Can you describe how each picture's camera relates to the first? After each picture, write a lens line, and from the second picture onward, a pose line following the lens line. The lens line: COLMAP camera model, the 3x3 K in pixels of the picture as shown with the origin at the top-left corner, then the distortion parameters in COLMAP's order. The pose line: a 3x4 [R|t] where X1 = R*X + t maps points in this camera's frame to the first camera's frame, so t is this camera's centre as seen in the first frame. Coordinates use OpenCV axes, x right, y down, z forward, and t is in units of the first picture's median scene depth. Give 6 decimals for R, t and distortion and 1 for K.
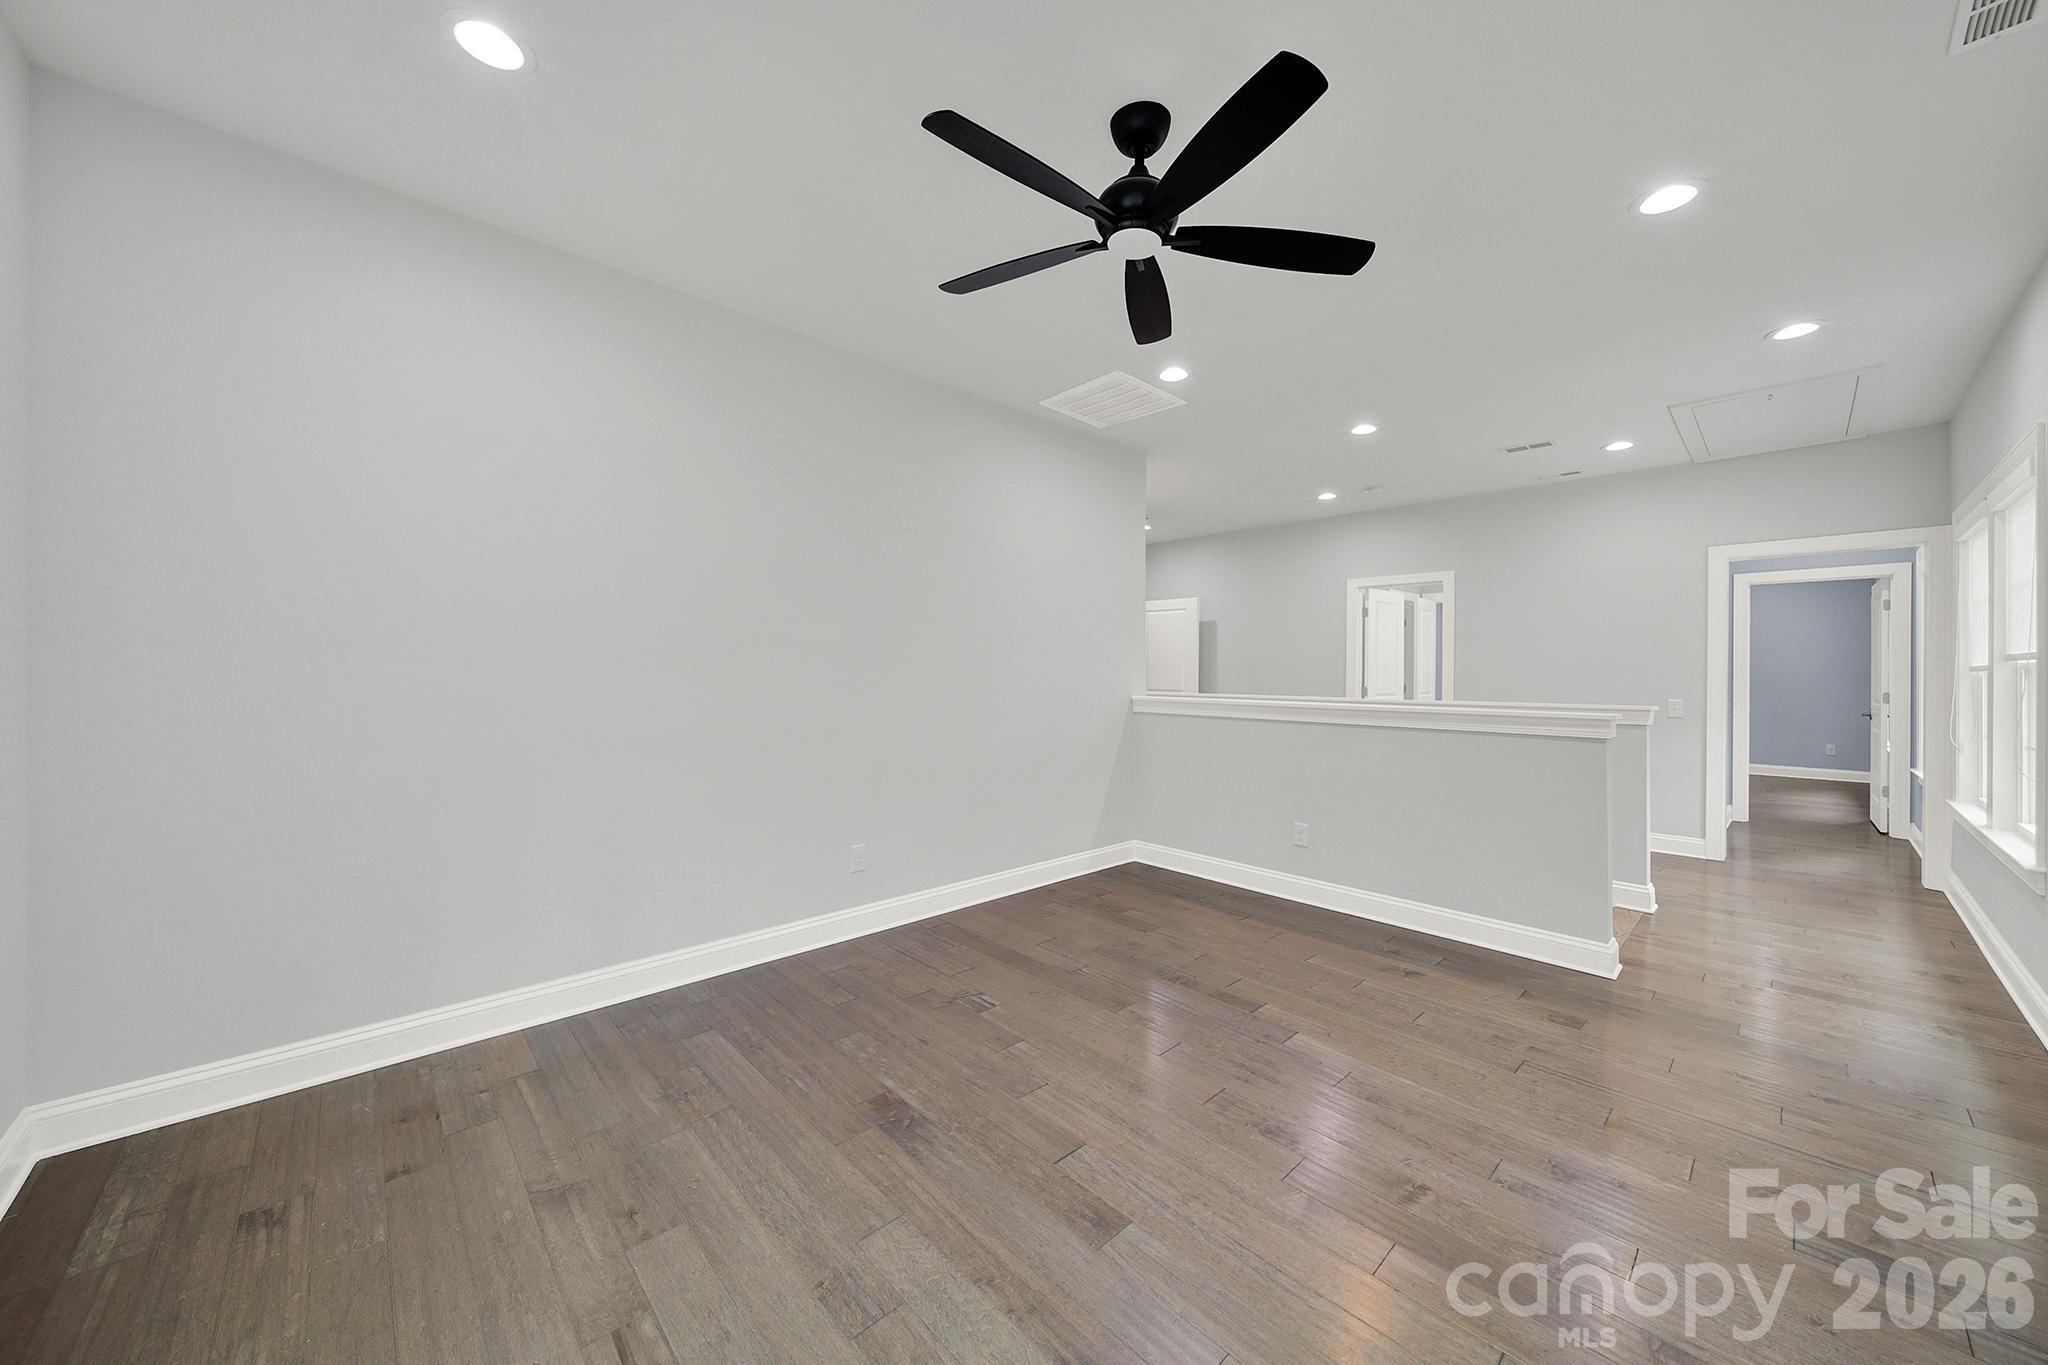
lens RADIAL K [[736.4, 0, 1028.6], [0, 736.4, 665.5], [0, 0, 1]] dist [0.000344, -0.000006]
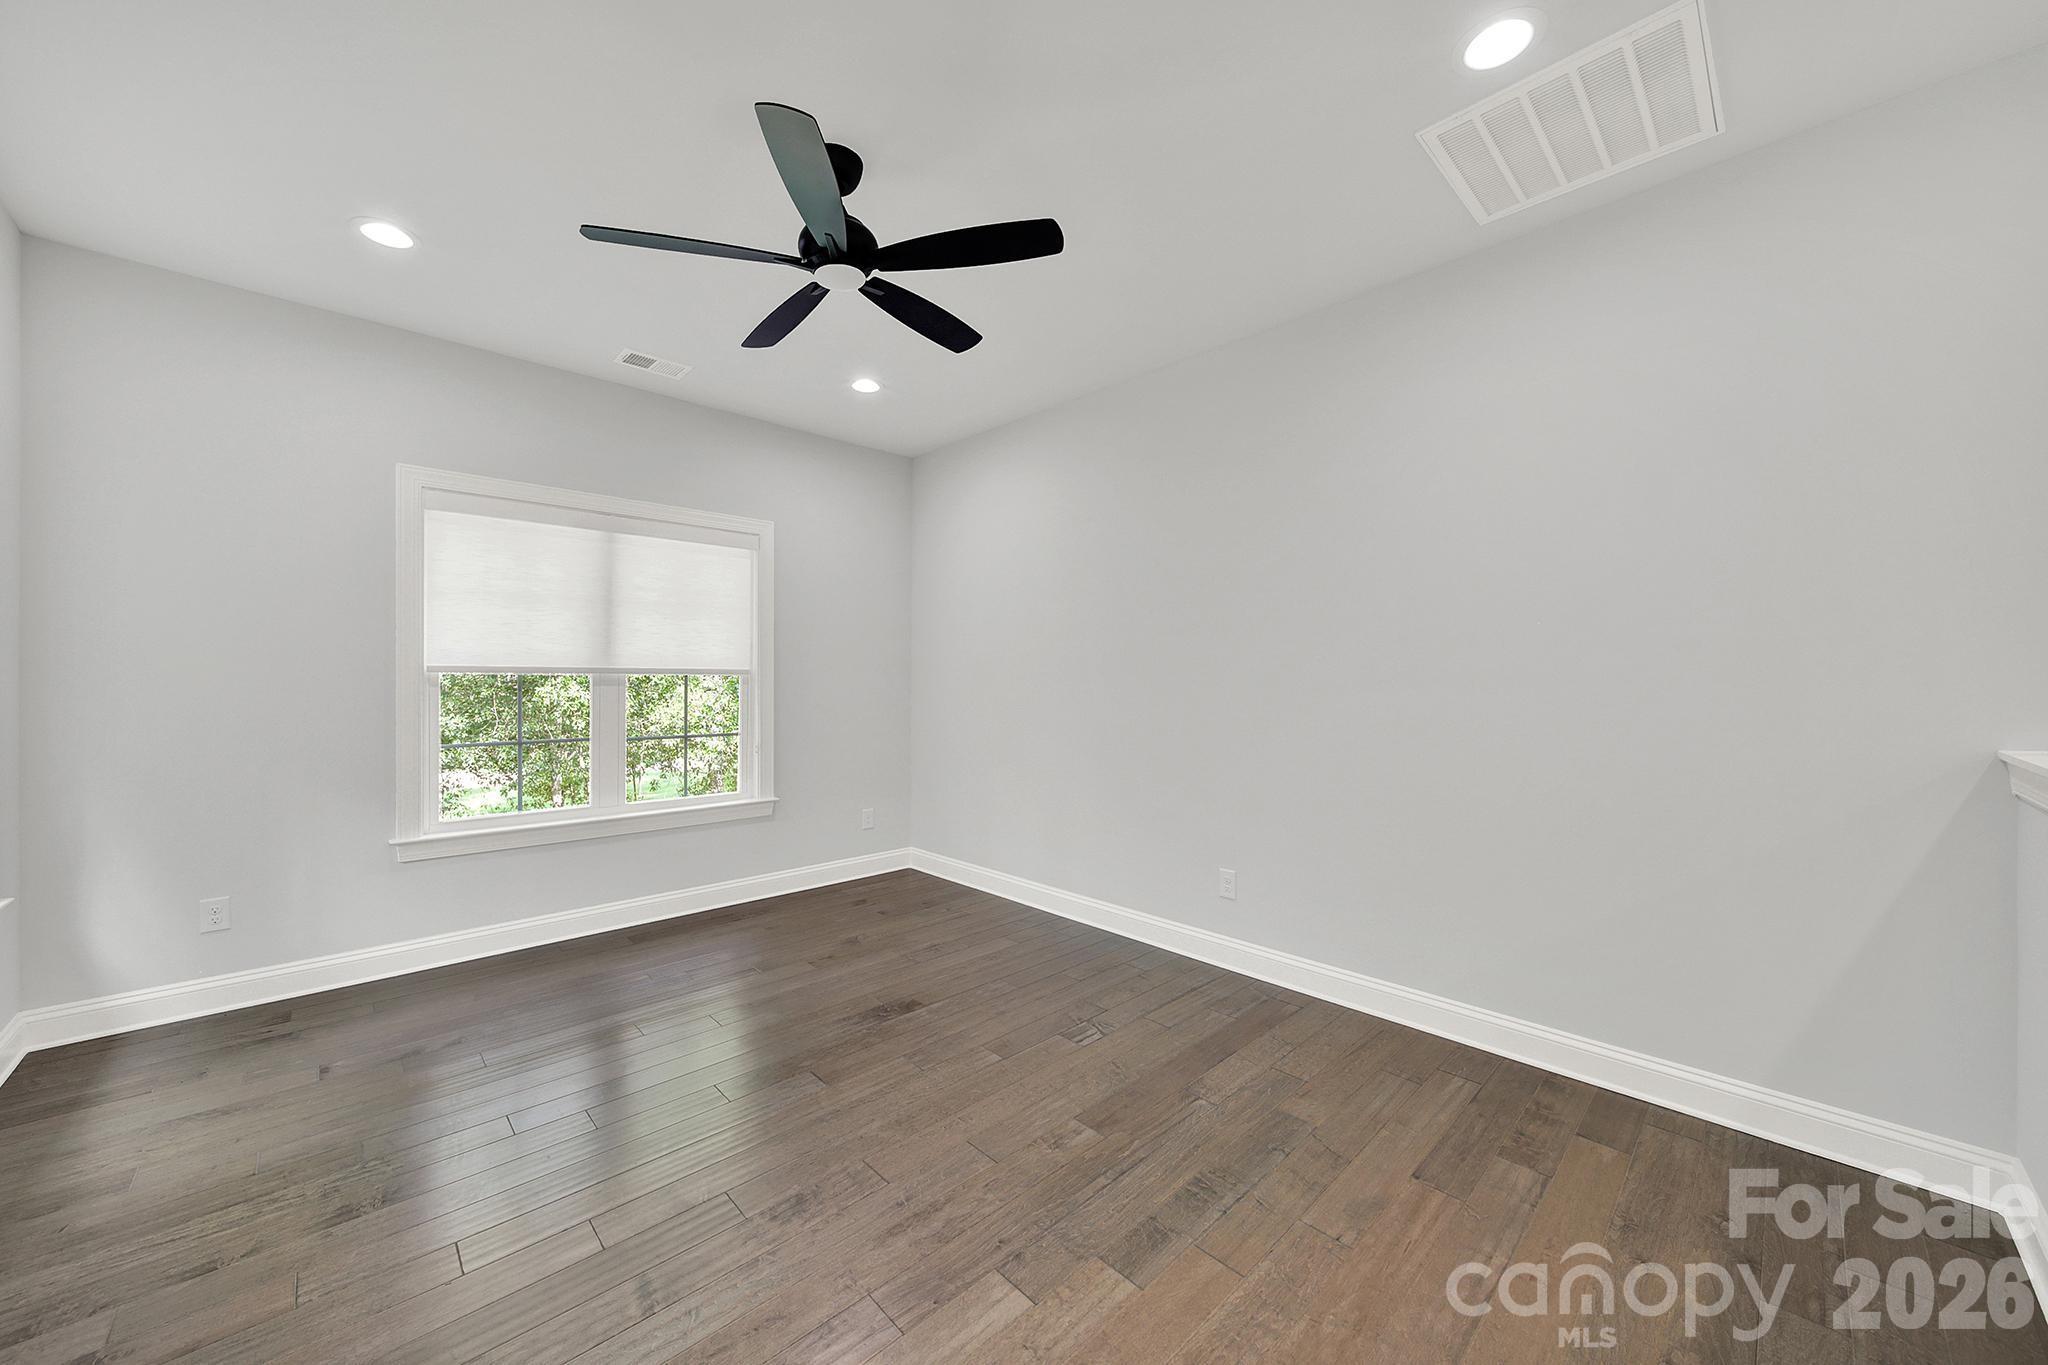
lens RADIAL K [[736.3, 0, 996.8], [0, 736.3, 677.7], [0, 0, 1]] dist [0.000145, 0.000005]
pose [[-0.013663, -0.012406, -0.999830, 0.911370], [0.005172, 0.999909, -0.012478, 0.017392], [0.999893, -0.005342, -0.013598, 0.944590]]
